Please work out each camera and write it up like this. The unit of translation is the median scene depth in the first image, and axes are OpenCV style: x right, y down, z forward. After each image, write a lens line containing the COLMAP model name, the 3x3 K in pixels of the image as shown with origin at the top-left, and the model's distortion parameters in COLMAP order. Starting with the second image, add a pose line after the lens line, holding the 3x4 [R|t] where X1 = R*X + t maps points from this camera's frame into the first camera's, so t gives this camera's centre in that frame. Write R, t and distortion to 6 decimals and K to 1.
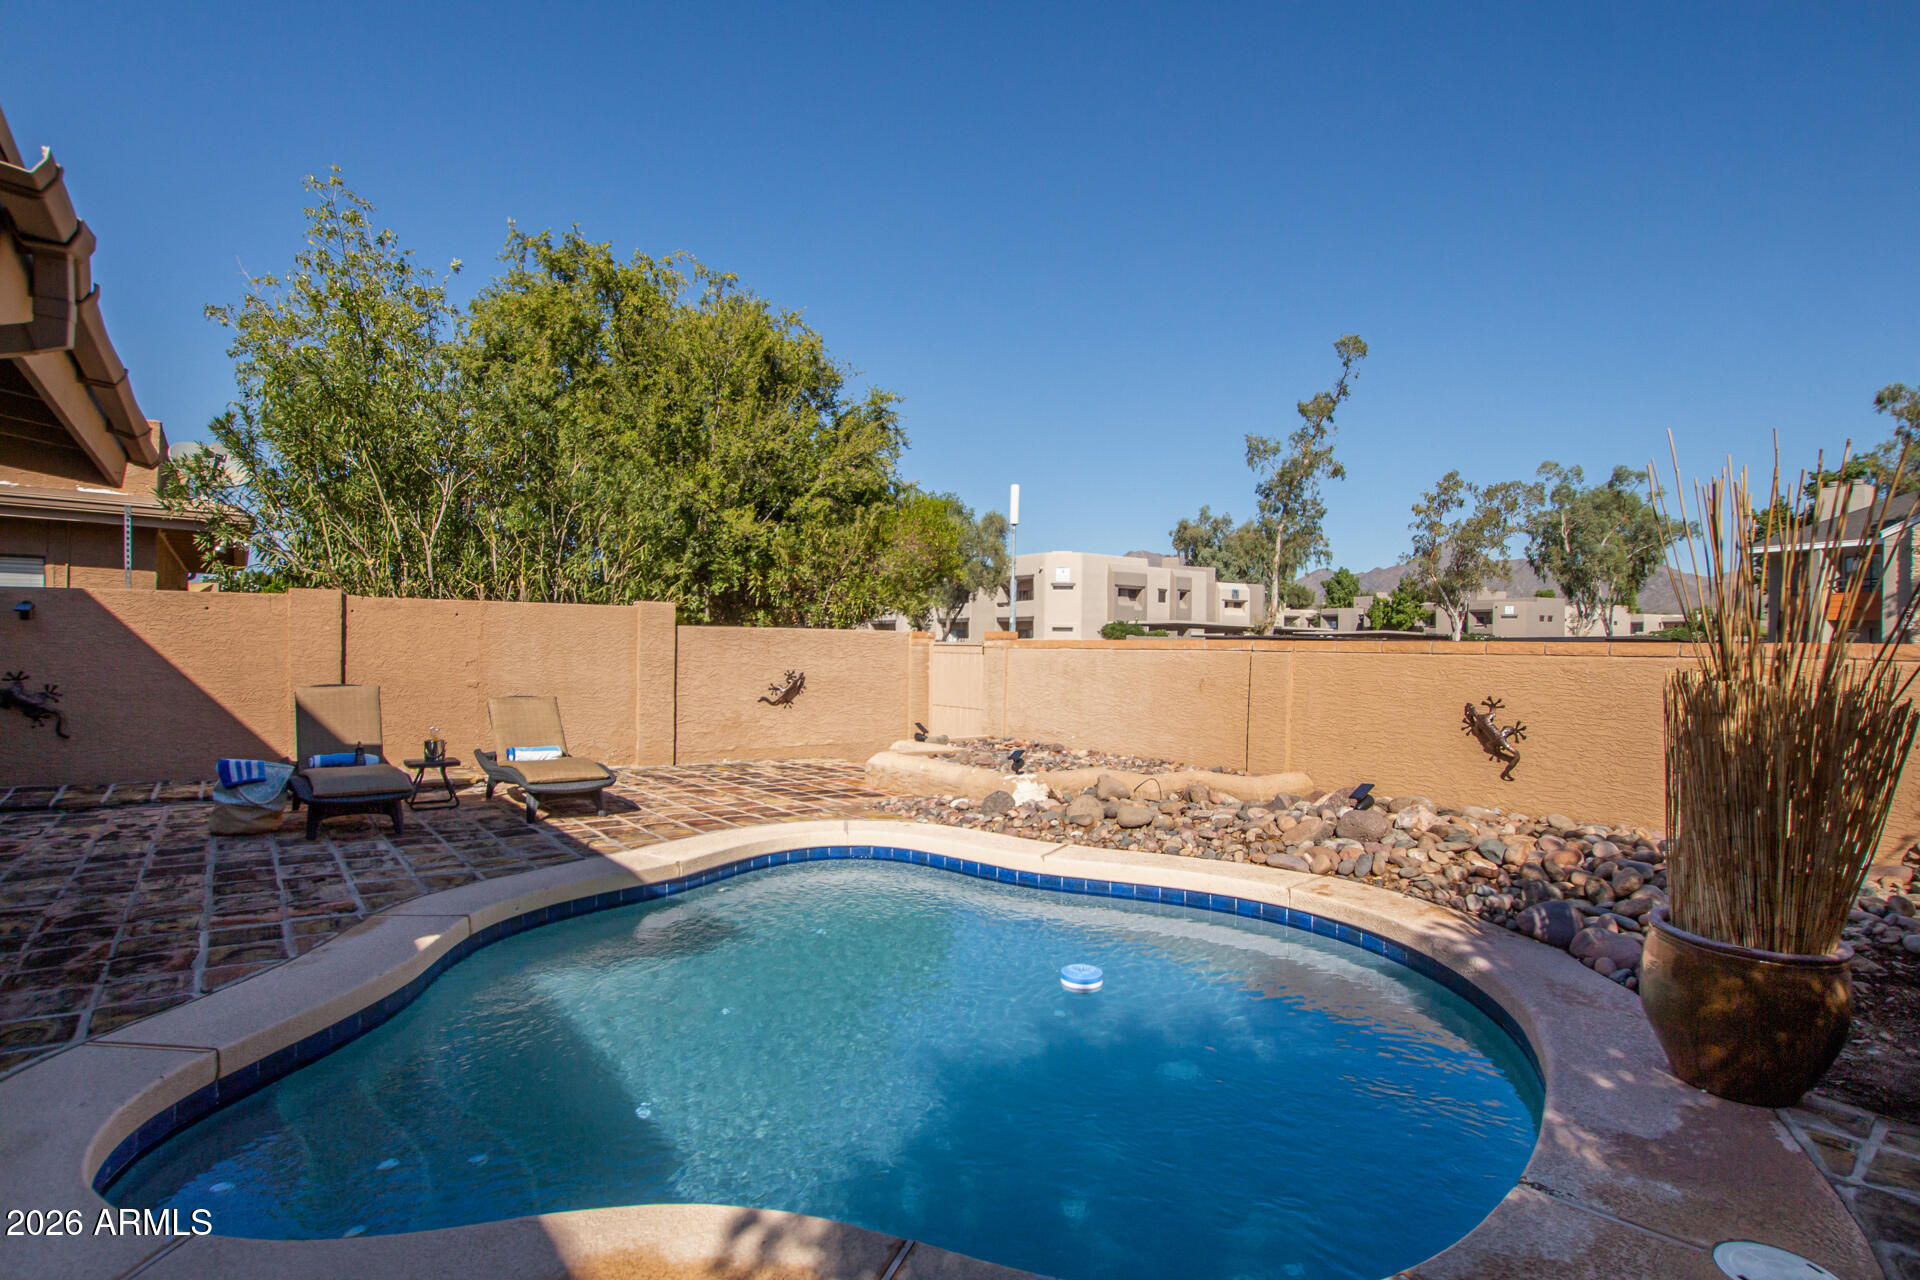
lens RADIAL K [[911.8, 0, 959.5], [0, 911.8, 651.9], [0, 0, 1]] dist [-0.022119, 0.000709]
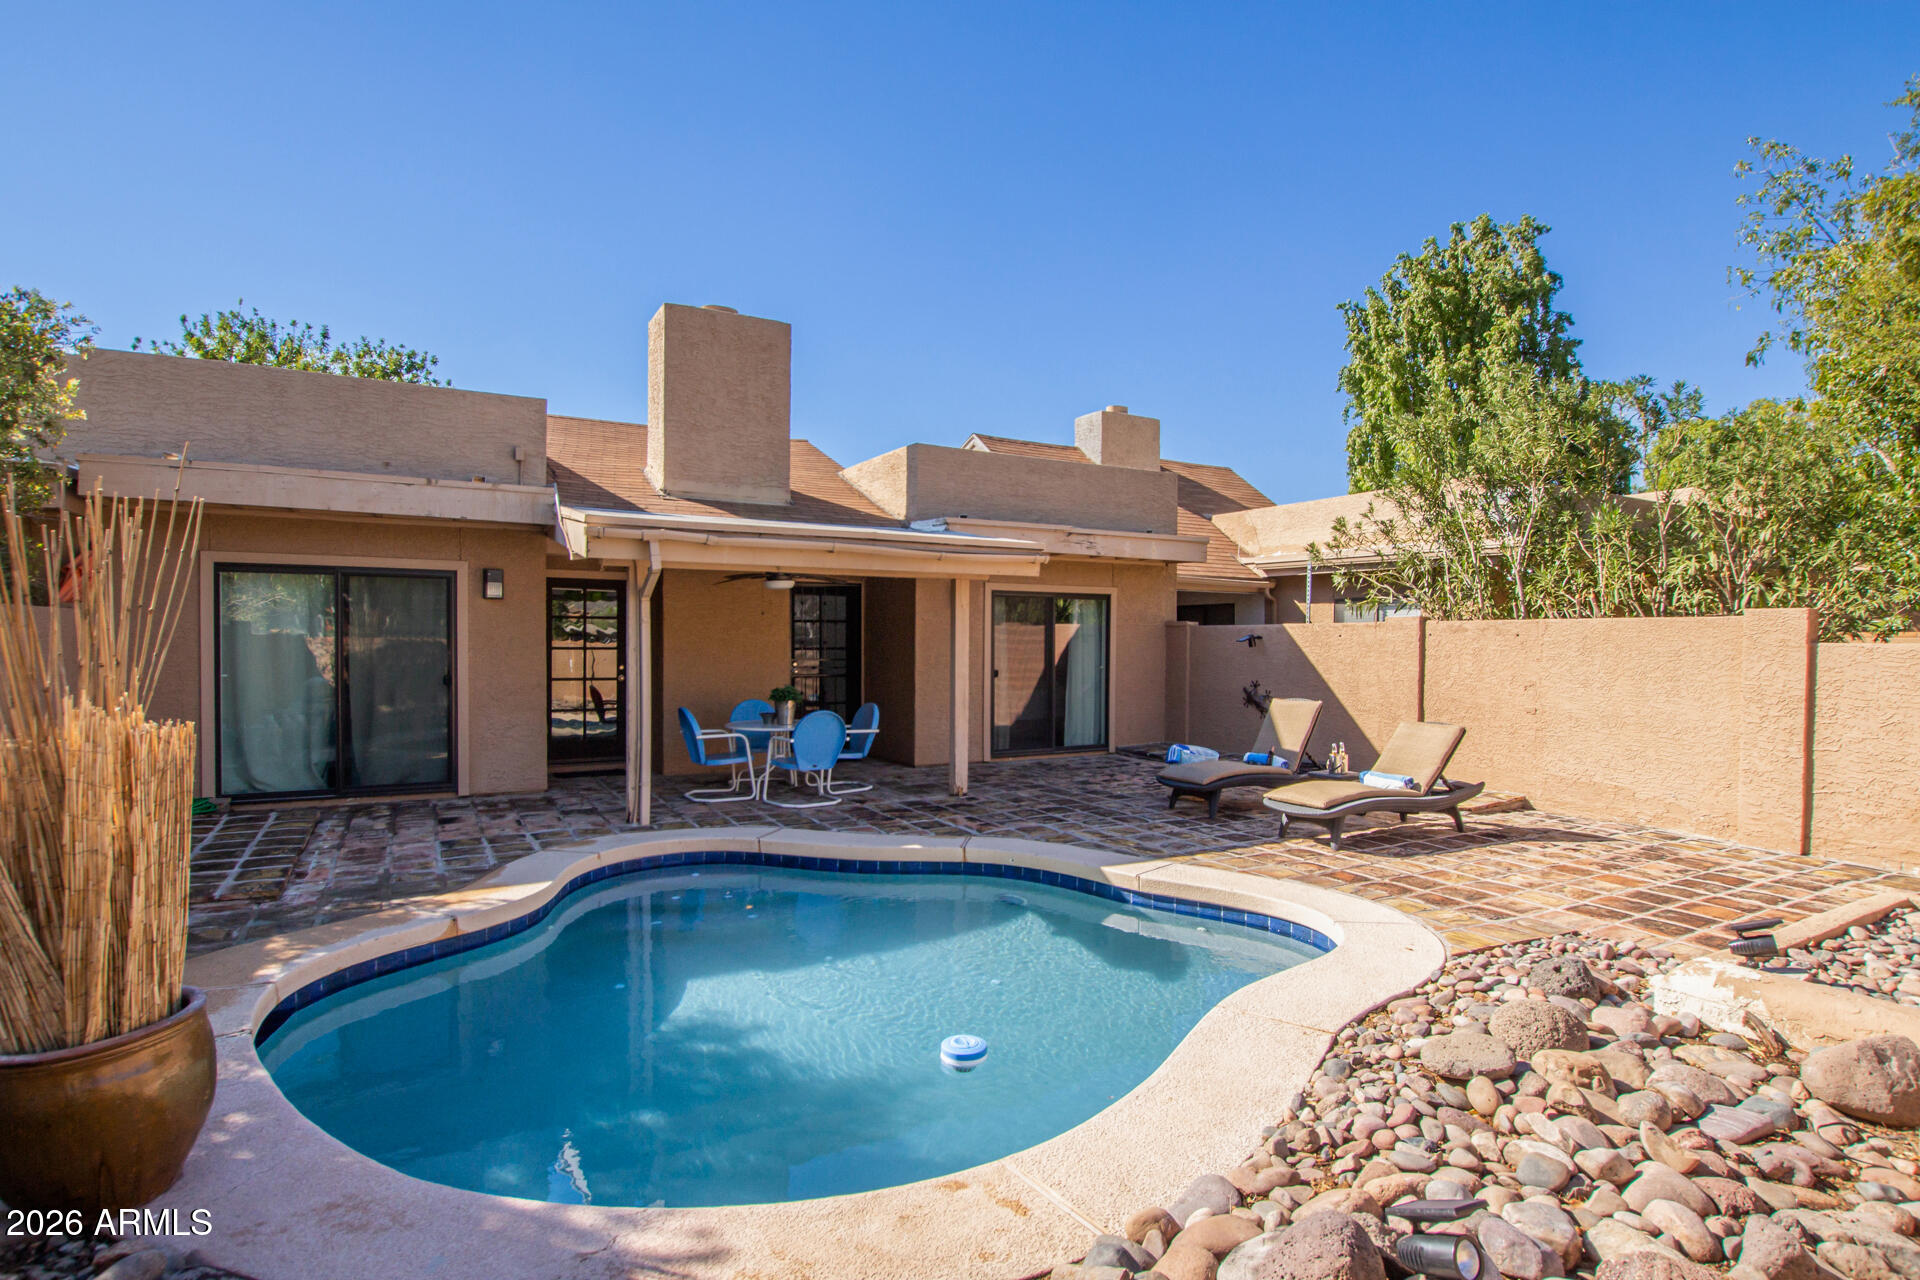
lens RADIAL K [[912.3, 0, 957.5], [0, 912.3, 643.2], [0, 0, 1]] dist [-0.022592, -0.000148]
pose [[-0.092691, -0.009499, -0.995650, 0.446924], [-0.014339, 0.999864, -0.008204, -0.016999], [0.995592, 0.013516, -0.092815, 0.514095]]
